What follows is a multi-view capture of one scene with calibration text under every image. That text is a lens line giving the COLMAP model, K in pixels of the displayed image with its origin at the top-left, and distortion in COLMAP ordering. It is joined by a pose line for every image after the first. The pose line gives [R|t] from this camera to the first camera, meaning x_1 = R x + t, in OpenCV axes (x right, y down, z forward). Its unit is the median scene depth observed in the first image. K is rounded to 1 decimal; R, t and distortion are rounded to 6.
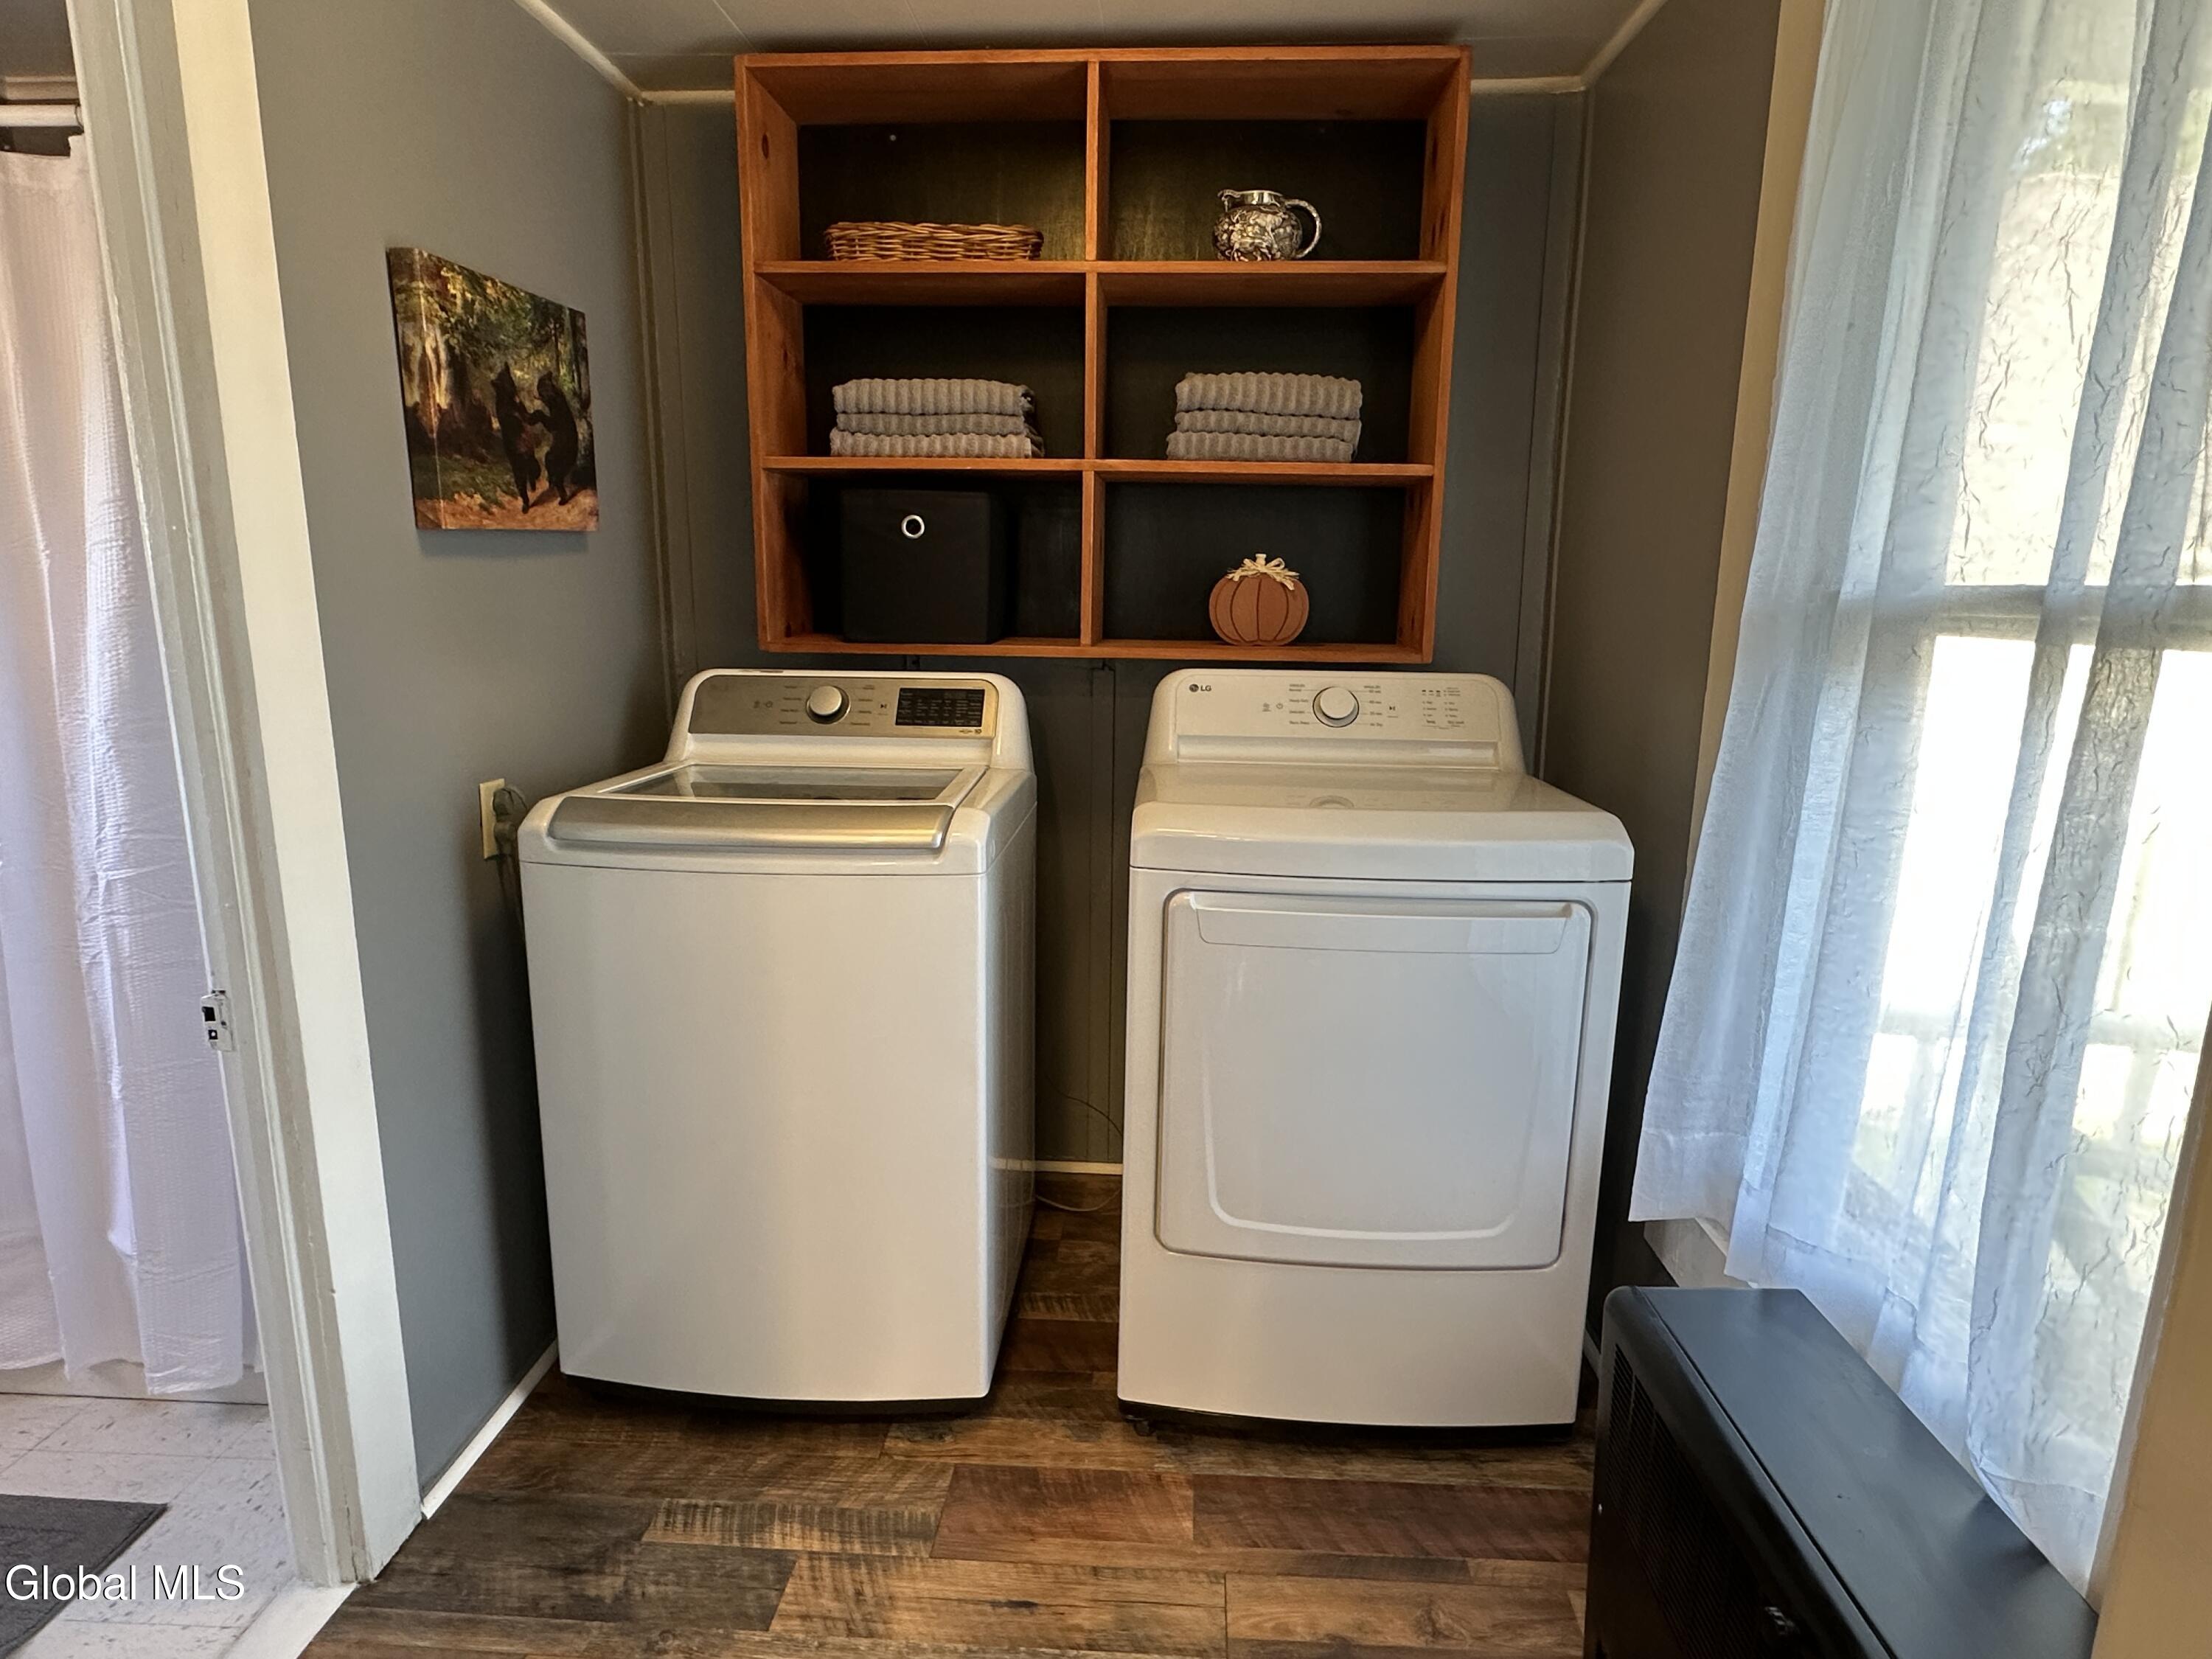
lens RADIAL K [[1264.6, 0, 1099.8], [0, 1264.6, 838.9], [0, 0, 1]] dist [-0.009486, 0.004337]
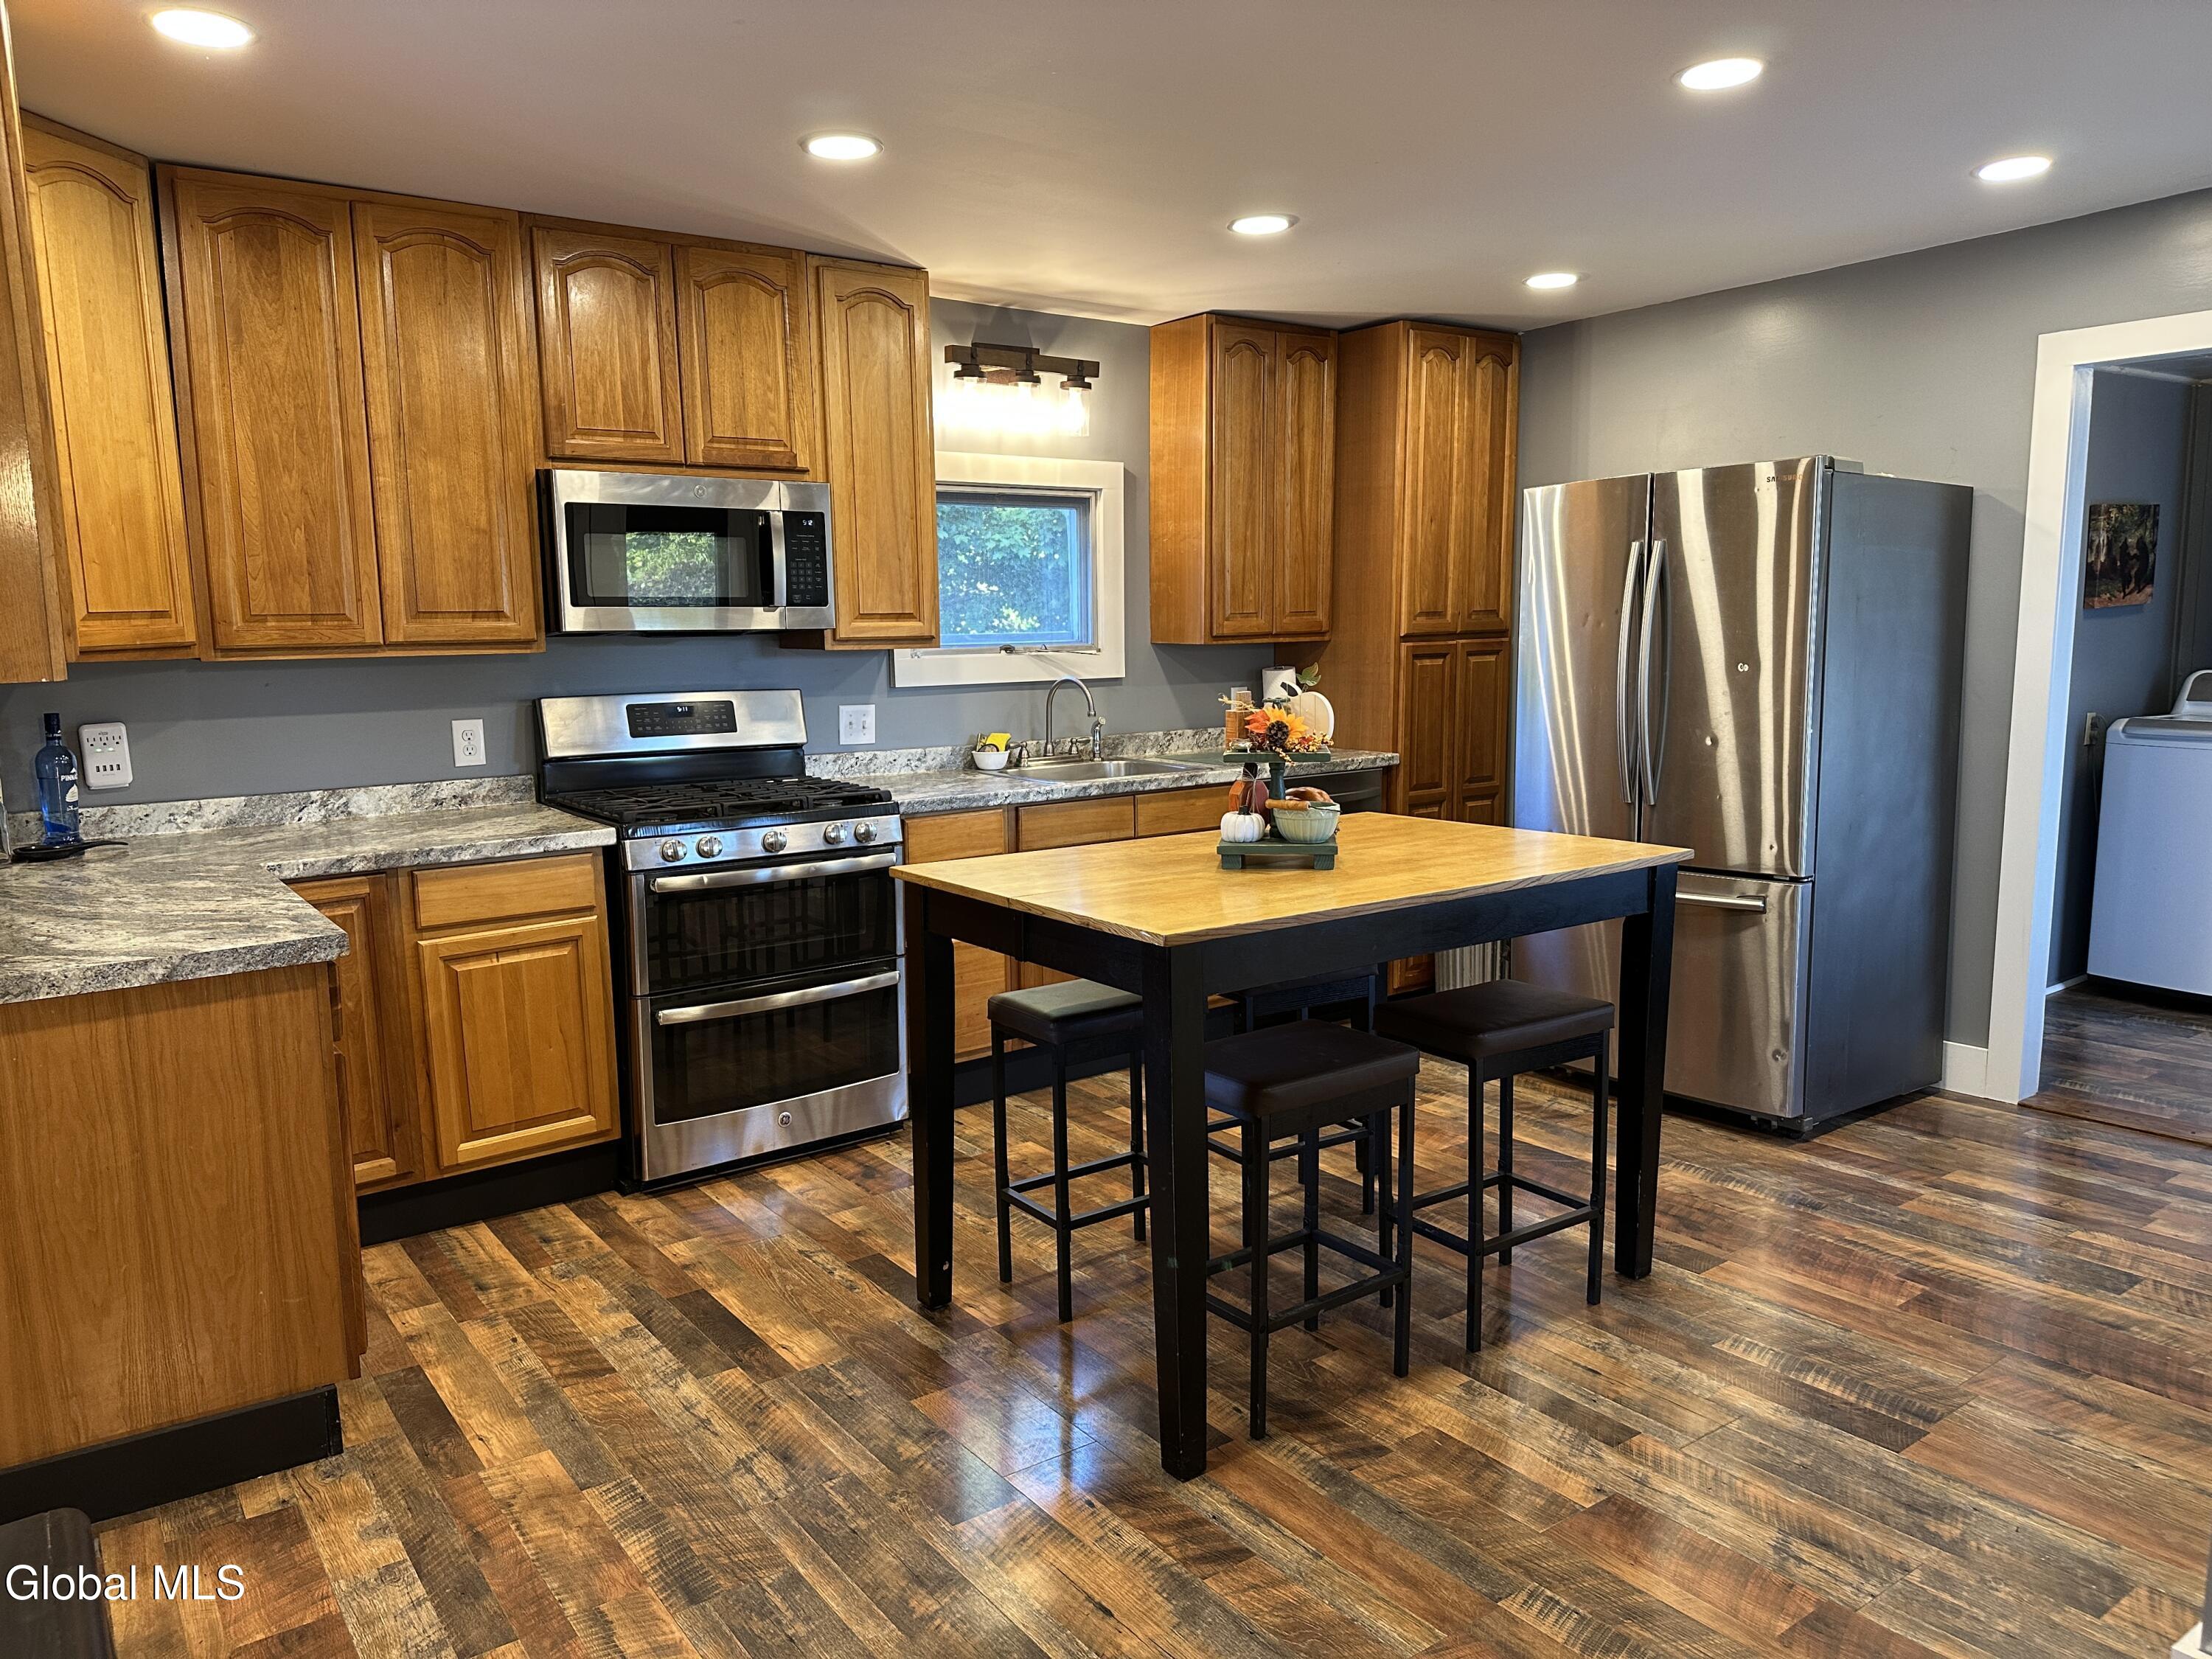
lens RADIAL K [[1548.1, 0, 1106.0], [0, 1548.1, 829.5], [0, 0, 1]] dist [0.004982, 0.002307]
pose [[0.642295, 0.088813, -0.761294, 0.587198], [-0.137410, 0.990514, -0.000377, 0.445539], [0.754039, 0.104852, 0.648407, -2.353078]]
